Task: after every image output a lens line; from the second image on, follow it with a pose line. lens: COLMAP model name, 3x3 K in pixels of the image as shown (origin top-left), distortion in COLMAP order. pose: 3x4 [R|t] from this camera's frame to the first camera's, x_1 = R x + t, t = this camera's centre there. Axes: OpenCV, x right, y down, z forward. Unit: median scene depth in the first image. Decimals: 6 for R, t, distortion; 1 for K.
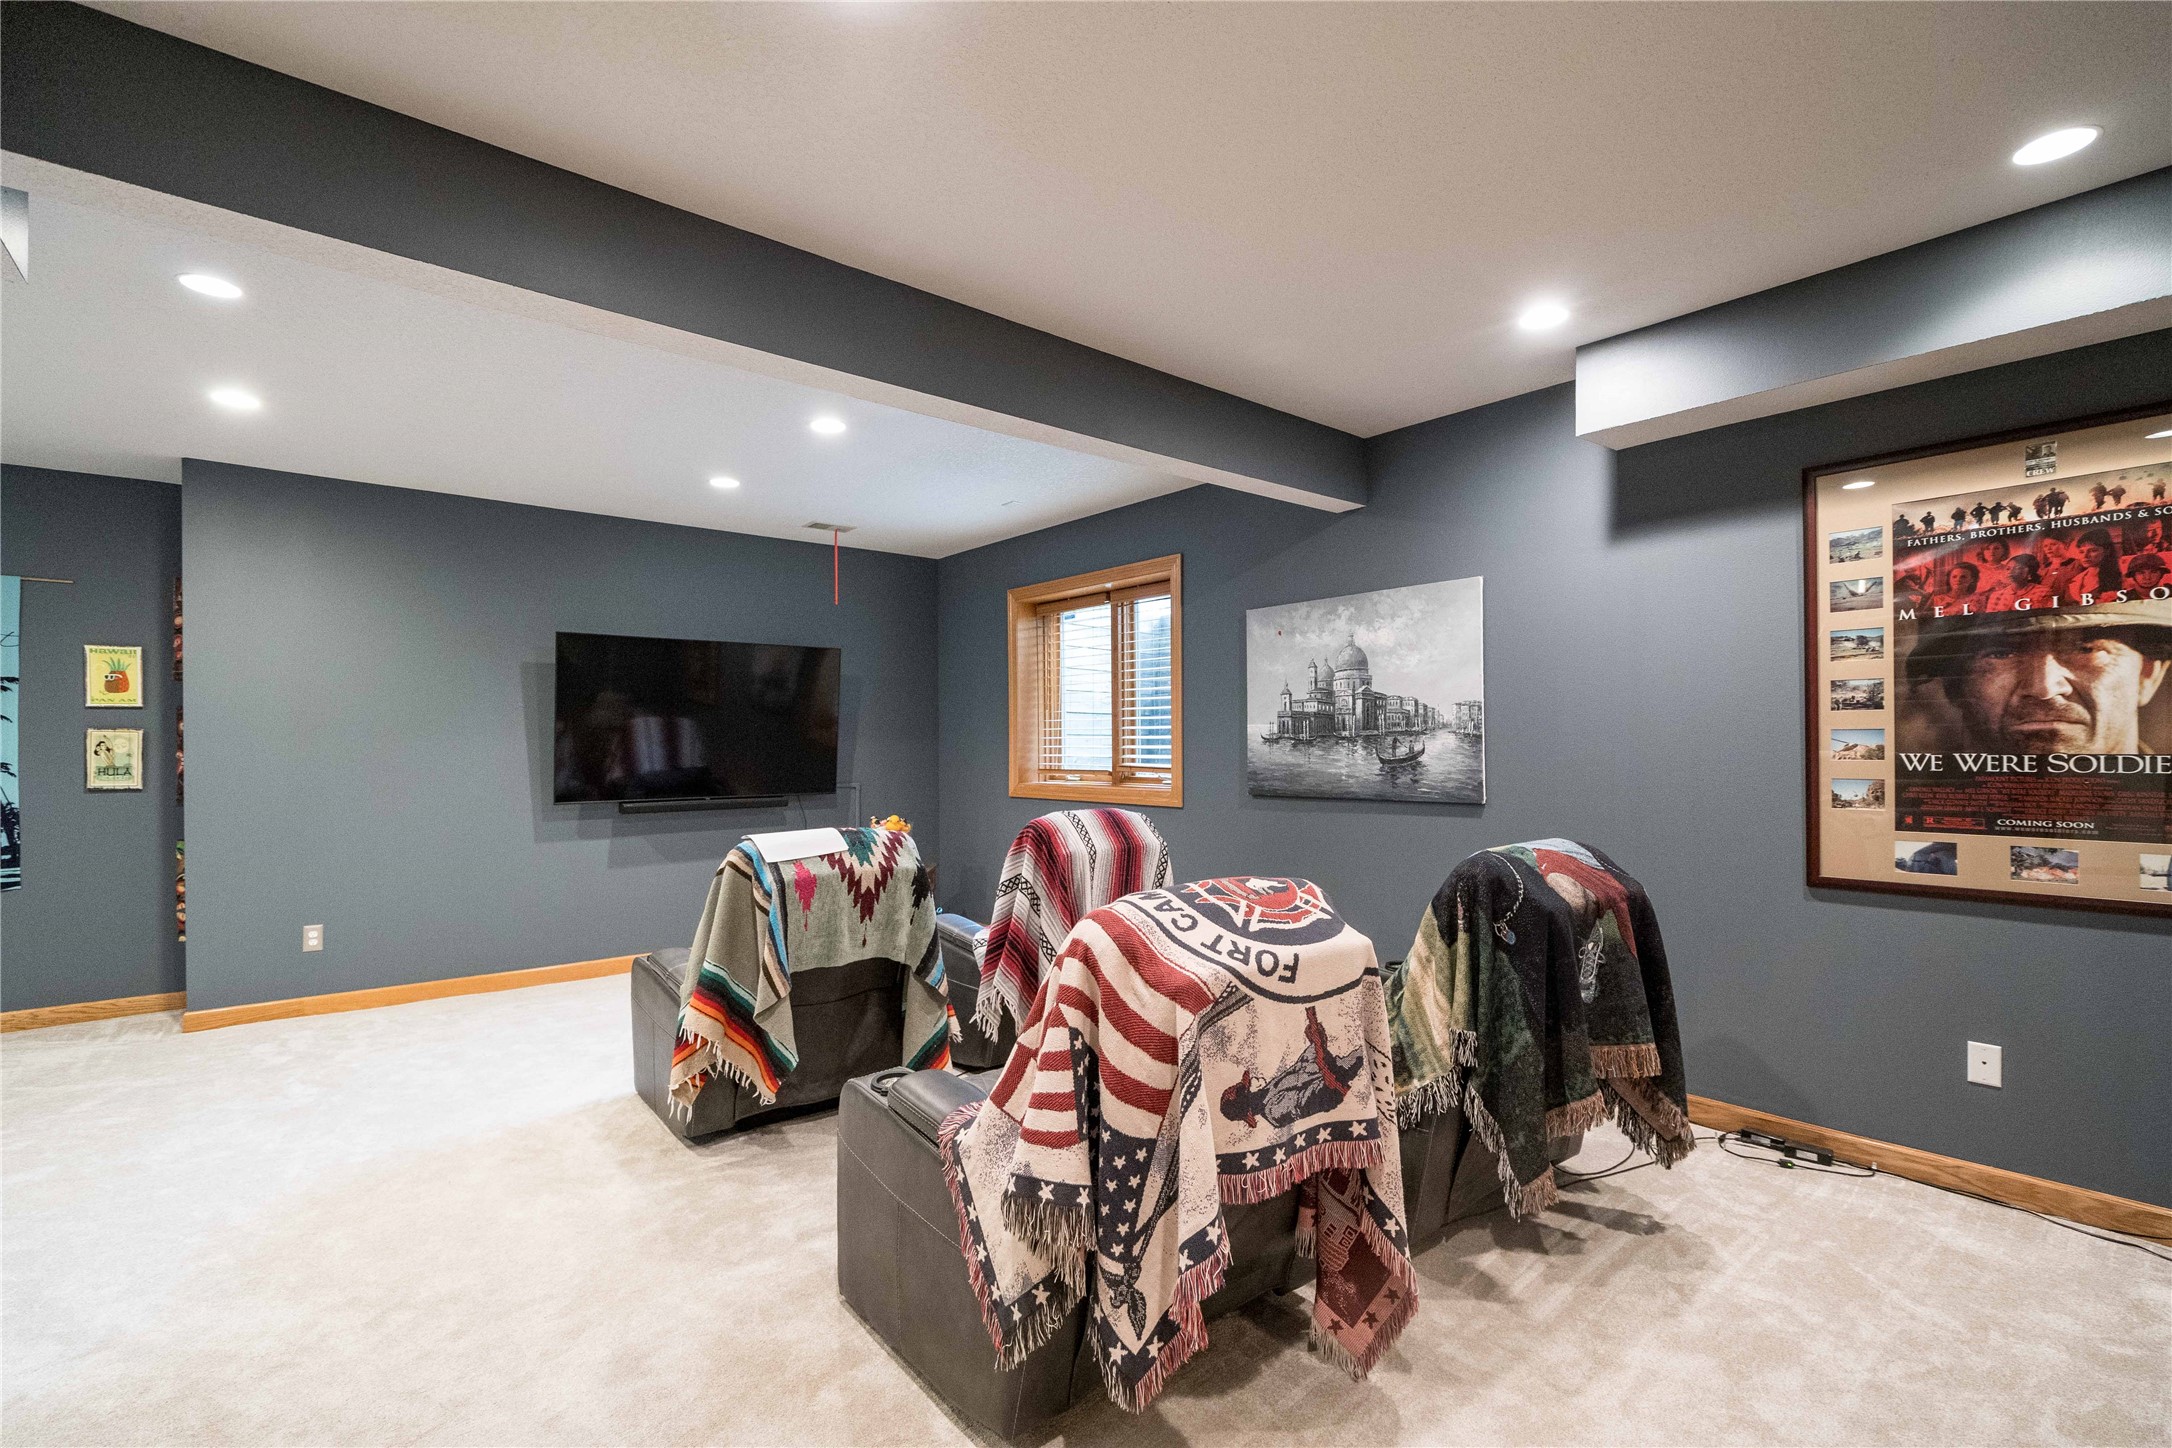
lens RADIAL K [[983.7, 0, 1073.4], [0, 983.7, 742.9], [0, 0, 1]] dist [-0.021552, 0.000591]
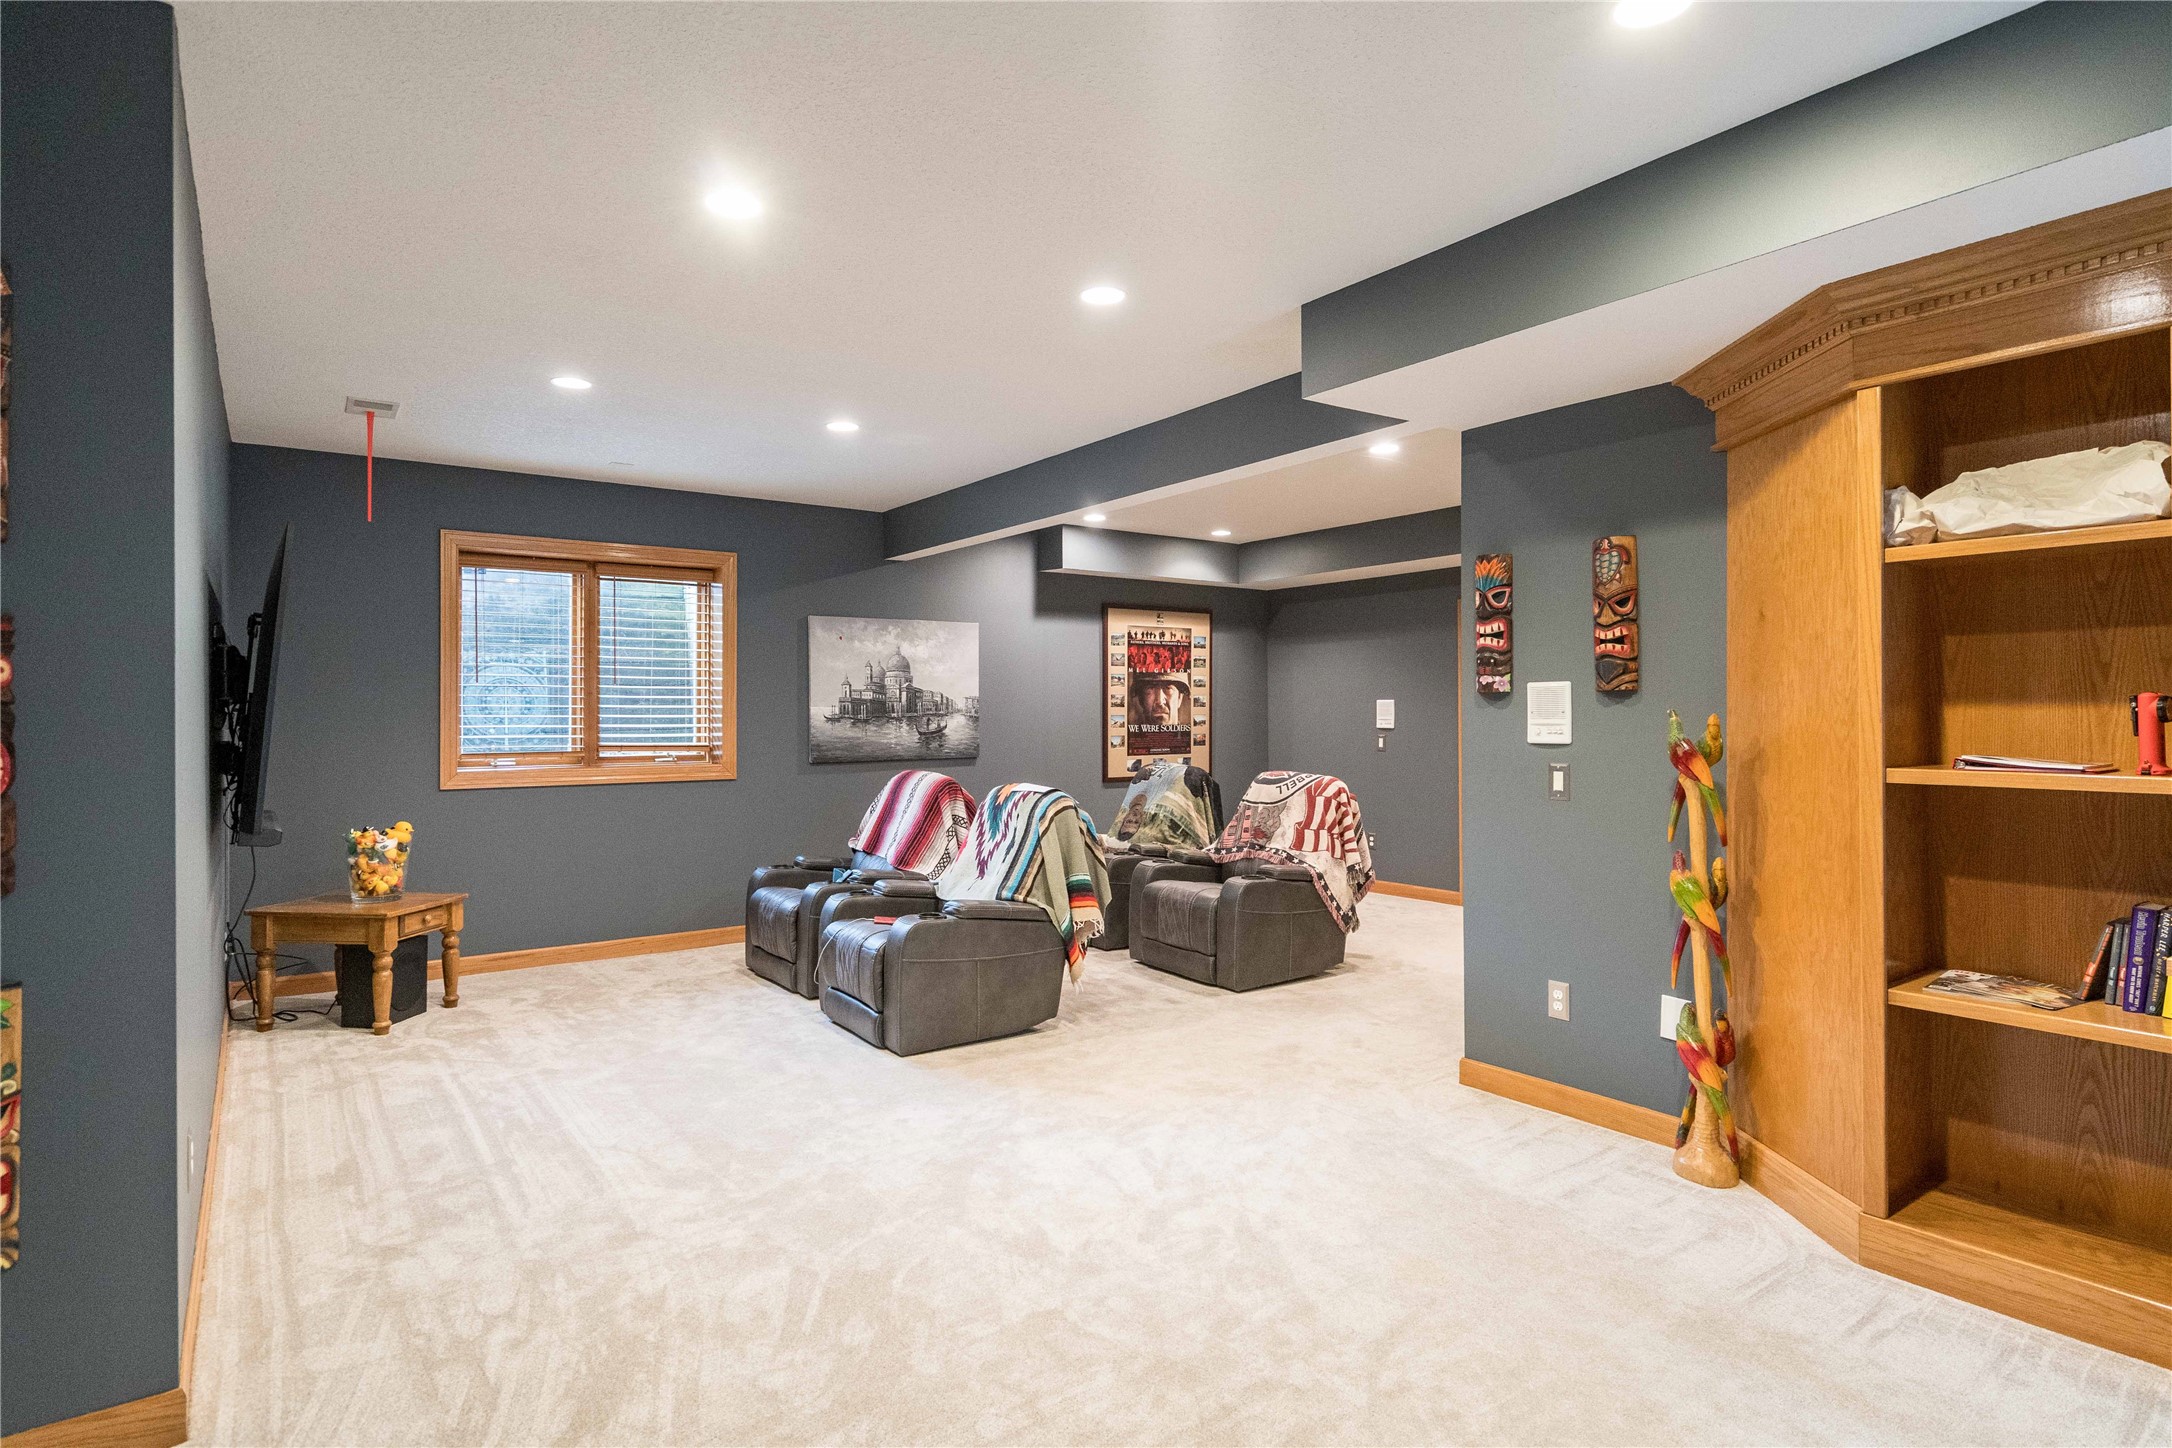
lens RADIAL K [[1144.8, 0, 1076.9], [0, 1144.8, 712.5], [0, 0, 1]] dist [-0.005559, 0.000354]
pose [[0.048028, 0.011356, 0.998781, -1.475879], [0.005581, 0.999917, -0.011637, 0.008515], [-0.998830, 0.006133, 0.047961, 0.690898]]
